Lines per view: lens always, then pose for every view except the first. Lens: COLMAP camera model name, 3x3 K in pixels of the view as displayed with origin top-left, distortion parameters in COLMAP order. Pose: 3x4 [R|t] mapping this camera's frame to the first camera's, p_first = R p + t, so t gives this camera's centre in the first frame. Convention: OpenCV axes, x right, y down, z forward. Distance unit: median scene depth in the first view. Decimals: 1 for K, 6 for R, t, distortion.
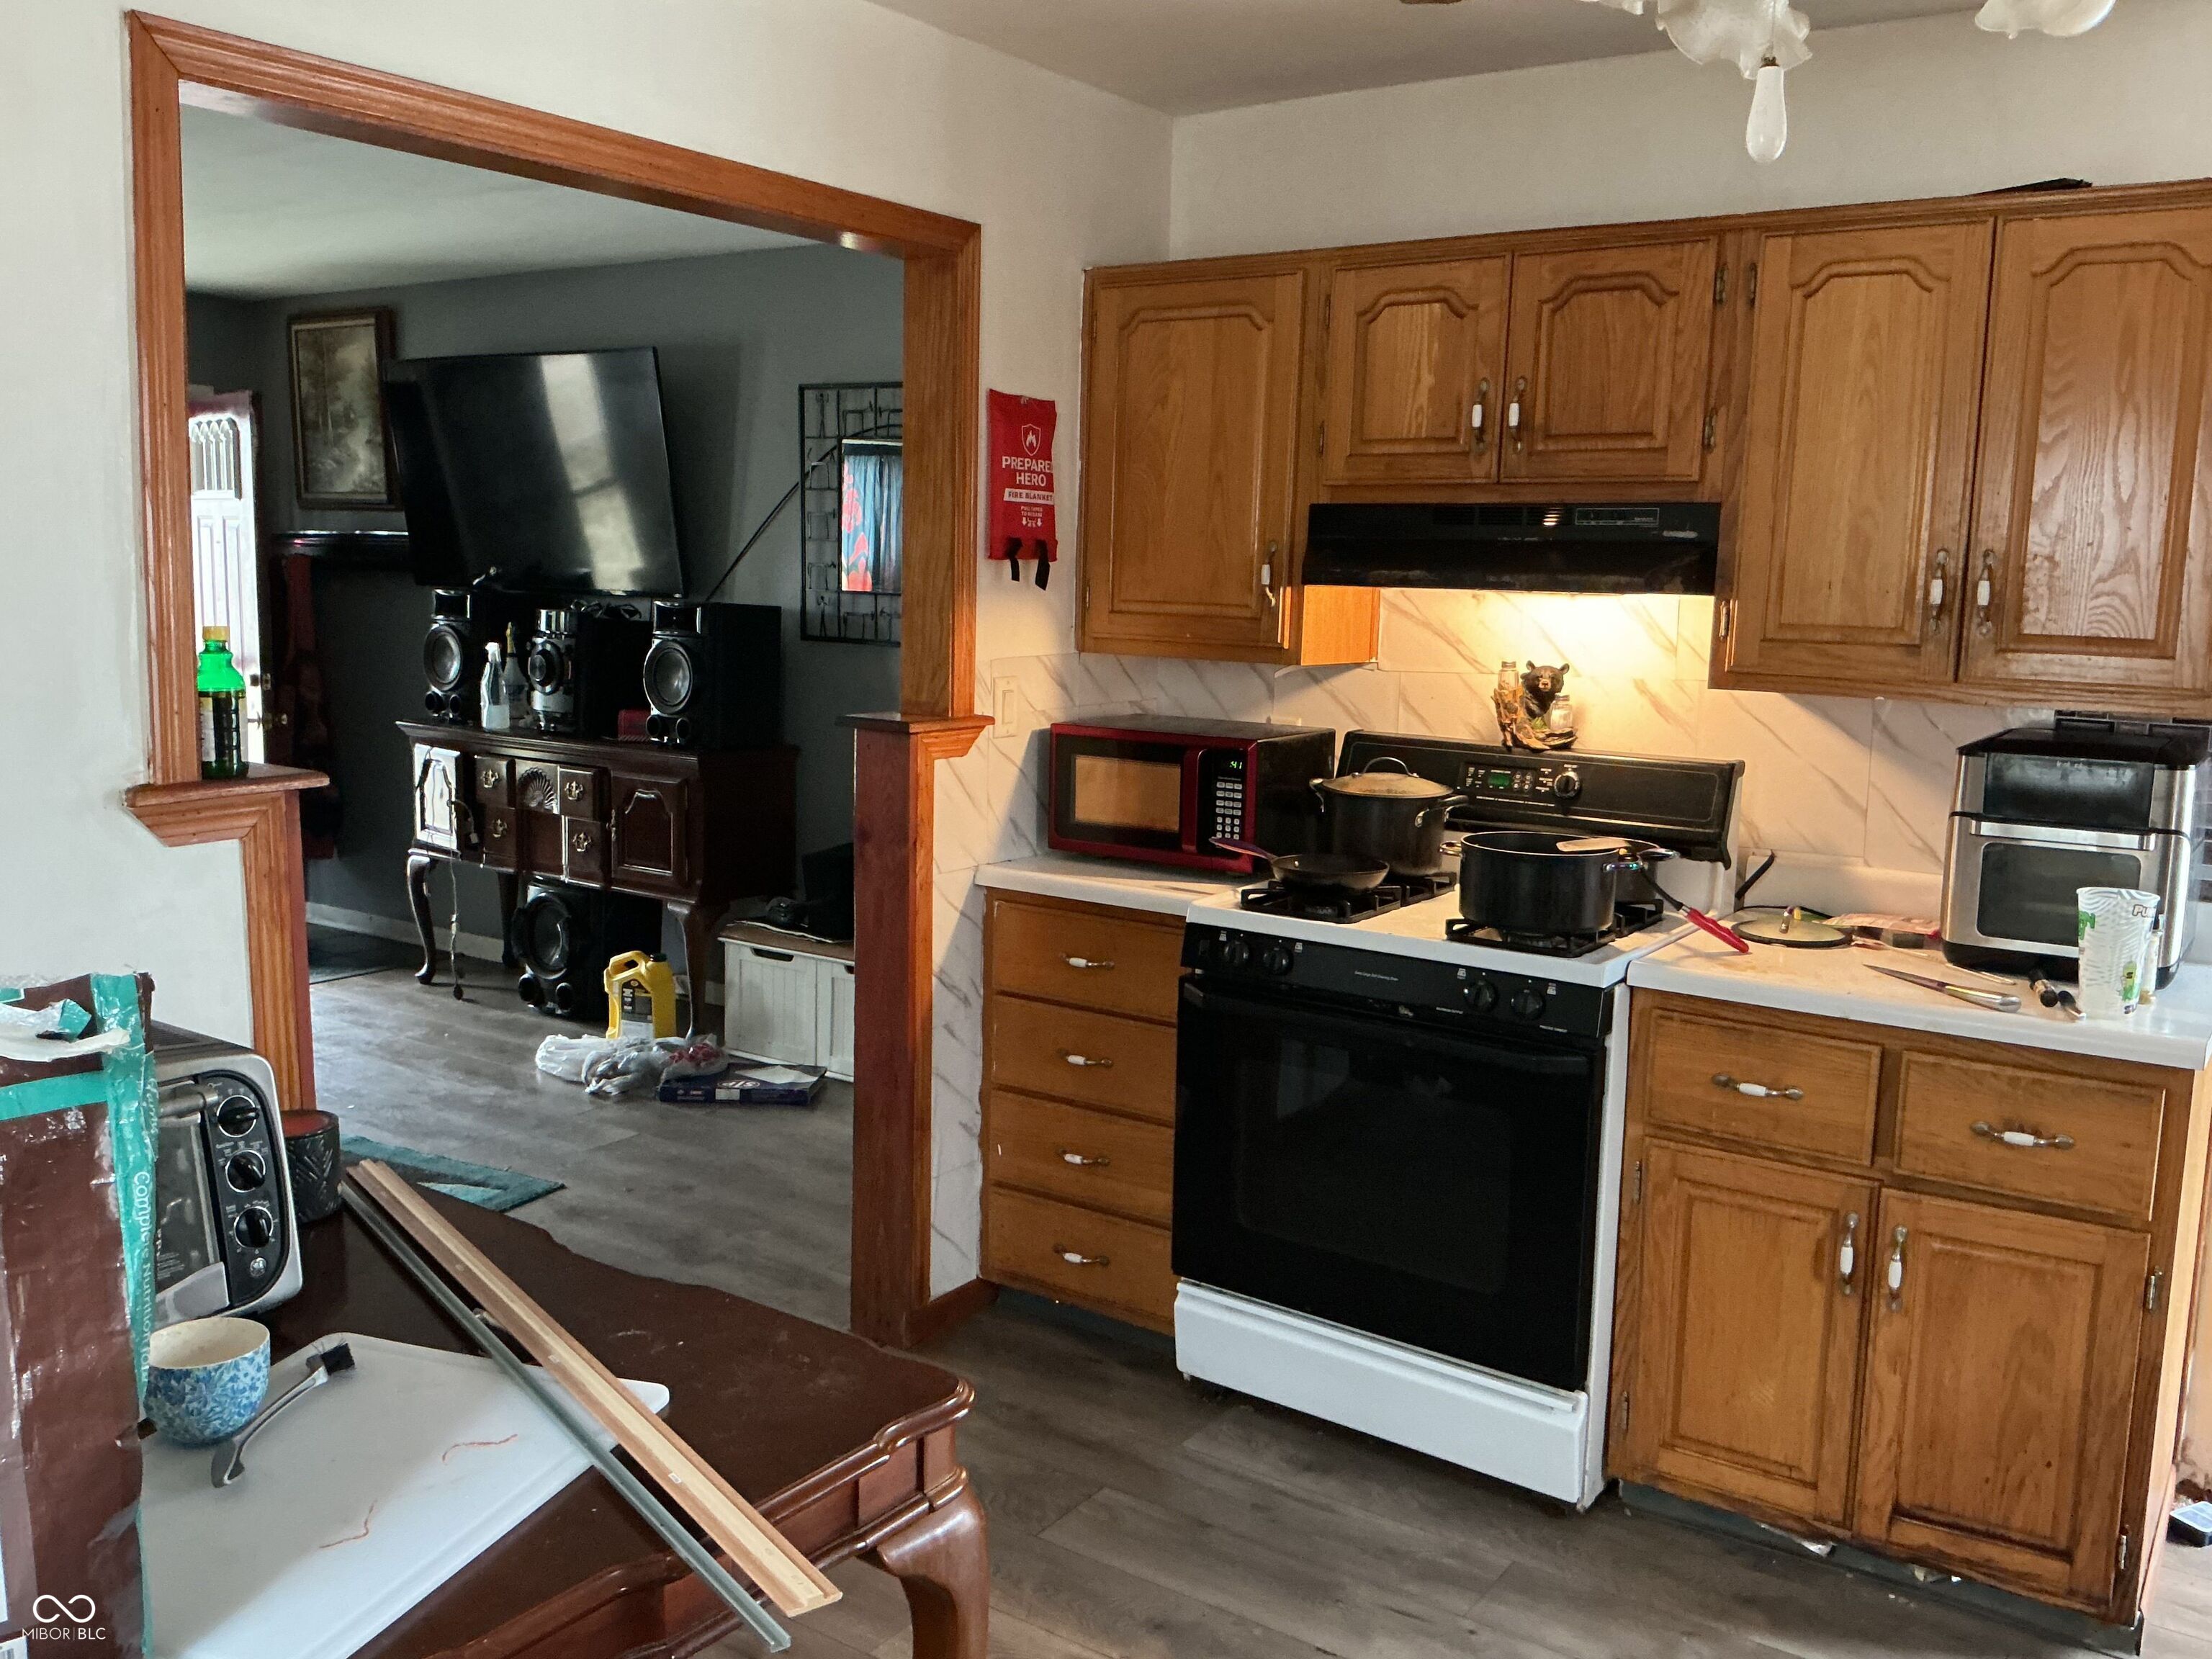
lens RADIAL K [[1894.7, 0, 1115.4], [0, 1894.7, 828.6], [0, 0, 1]] dist [0.080696, -0.126040]
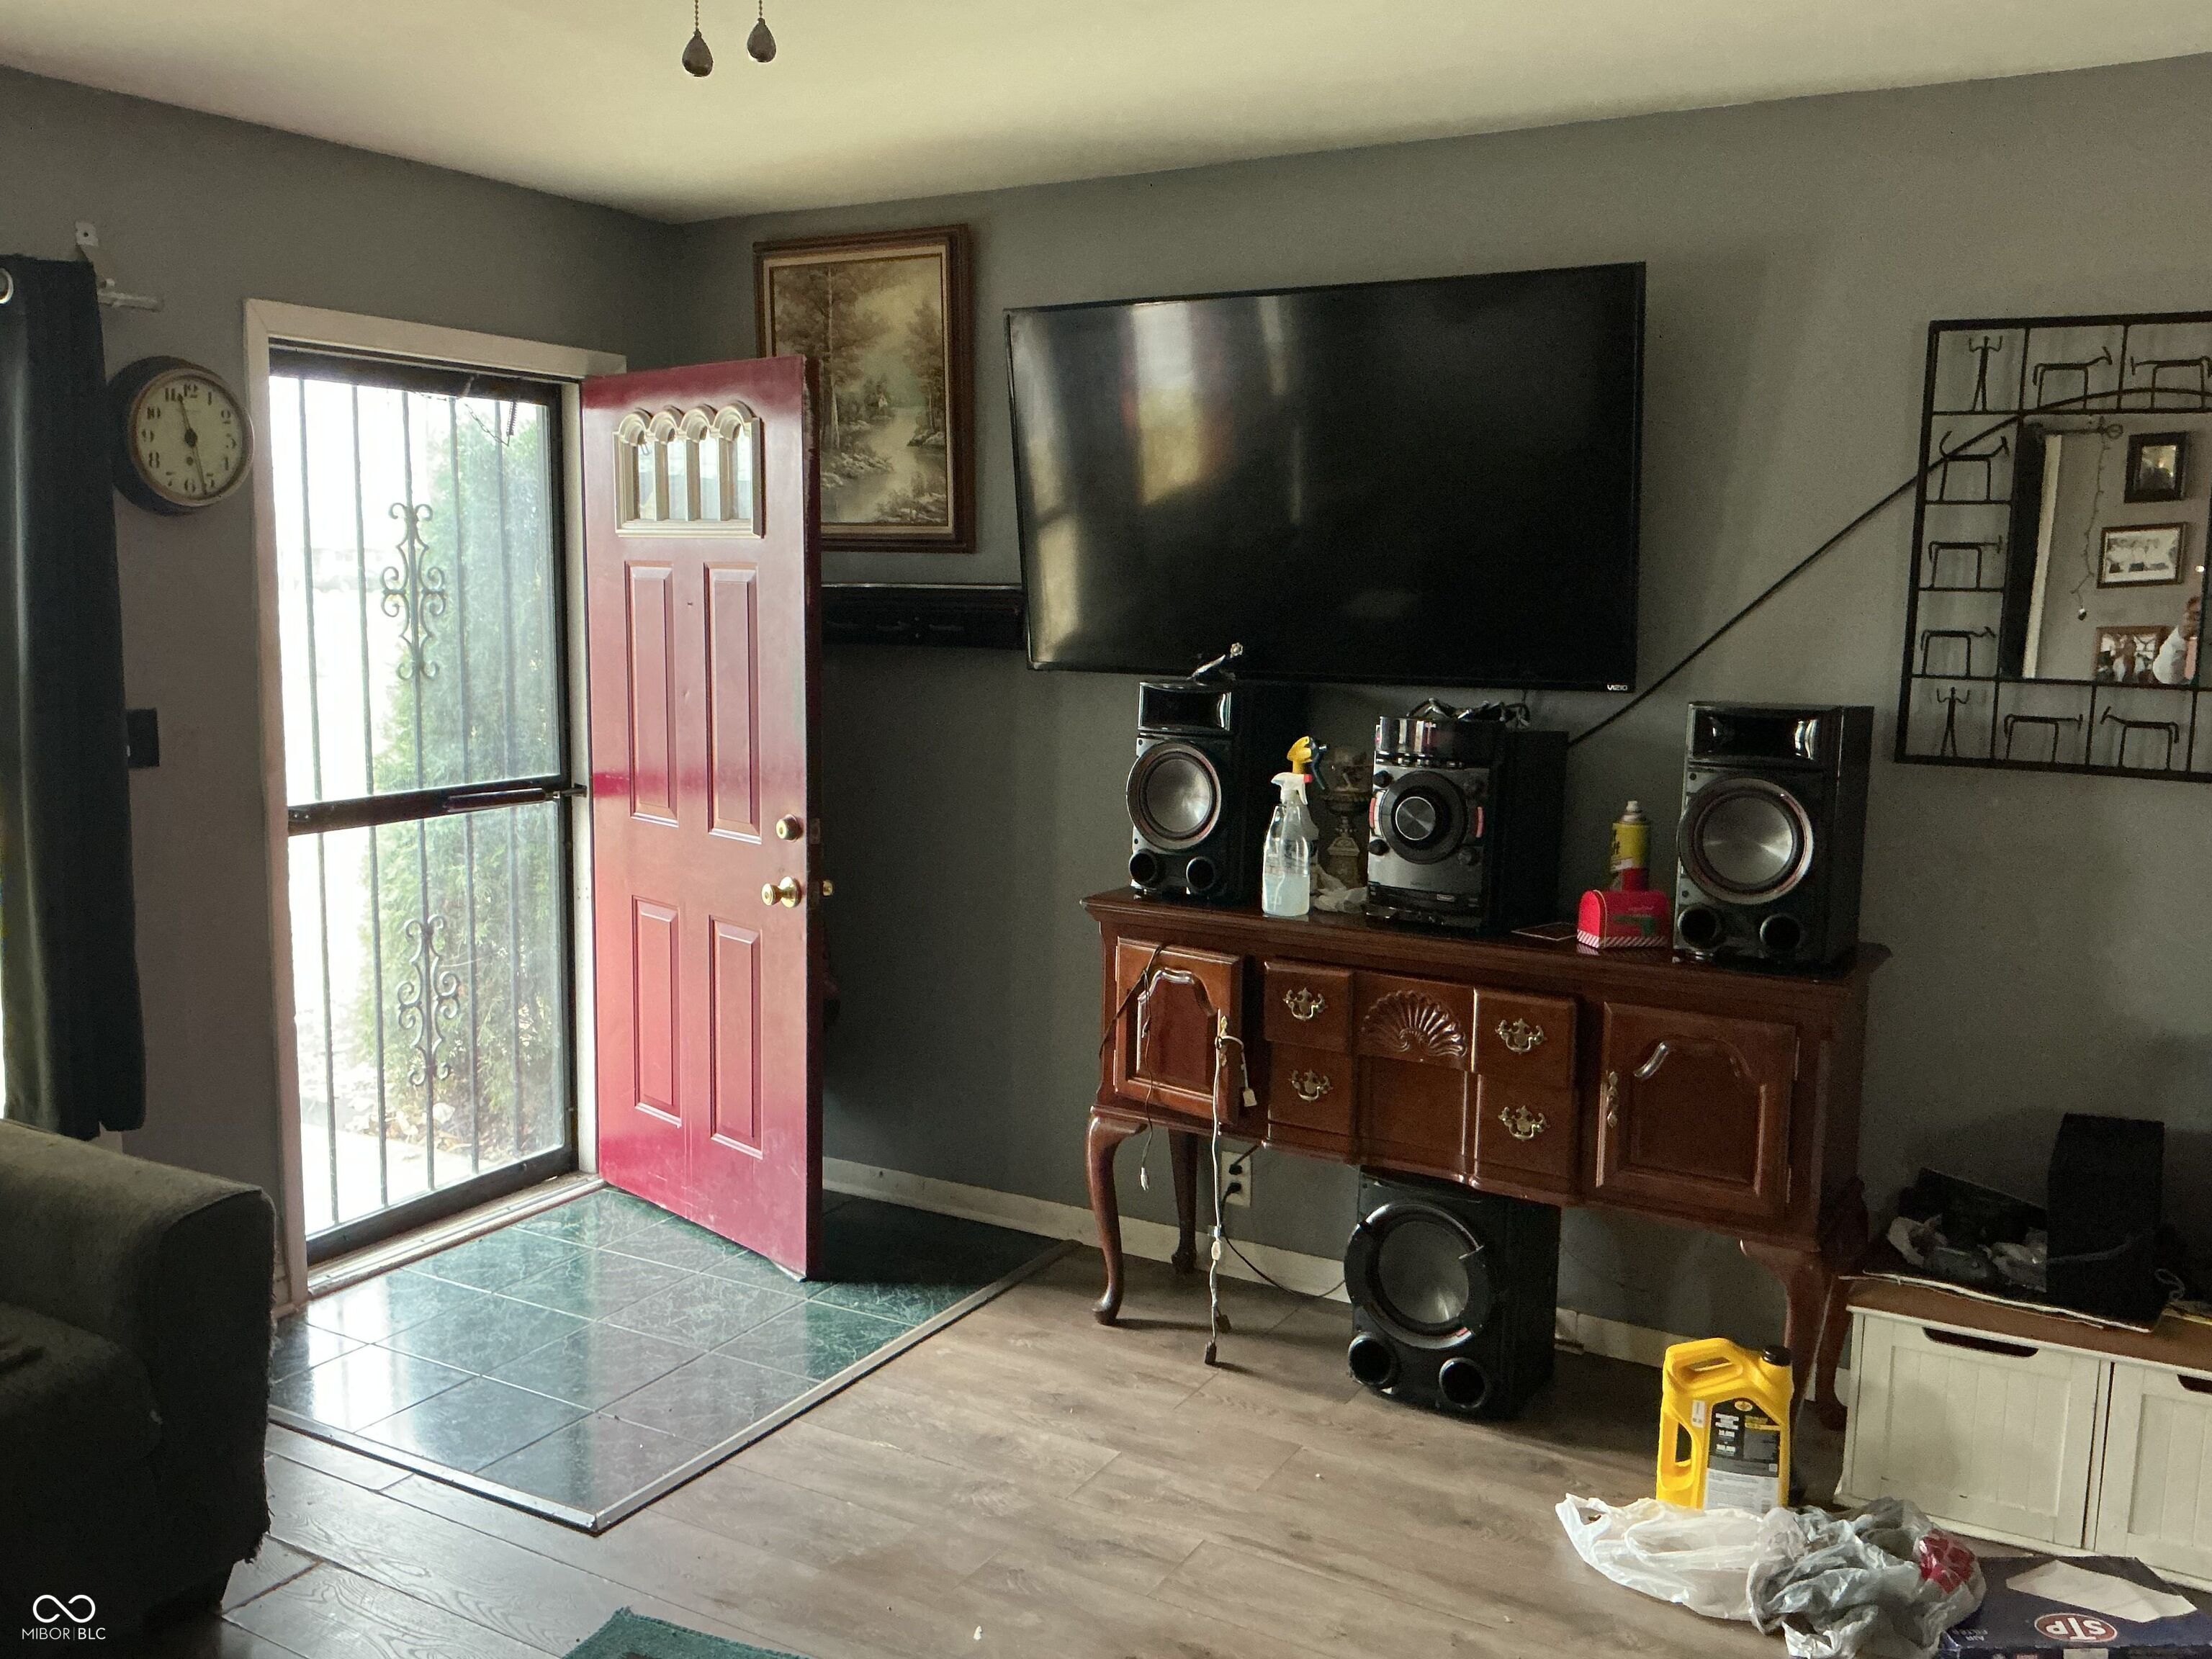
lens RADIAL K [[1894.7, 0, 1104.7], [0, 1894.7, 836.6], [0, 0, 1]] dist [0.080696, -0.126040]
pose [[0.997209, -0.024884, 0.070385, -0.401306], [0.024716, 0.999689, 0.003264, -0.076392], [-0.070444, -0.001515, 0.997515, 0.390334]]
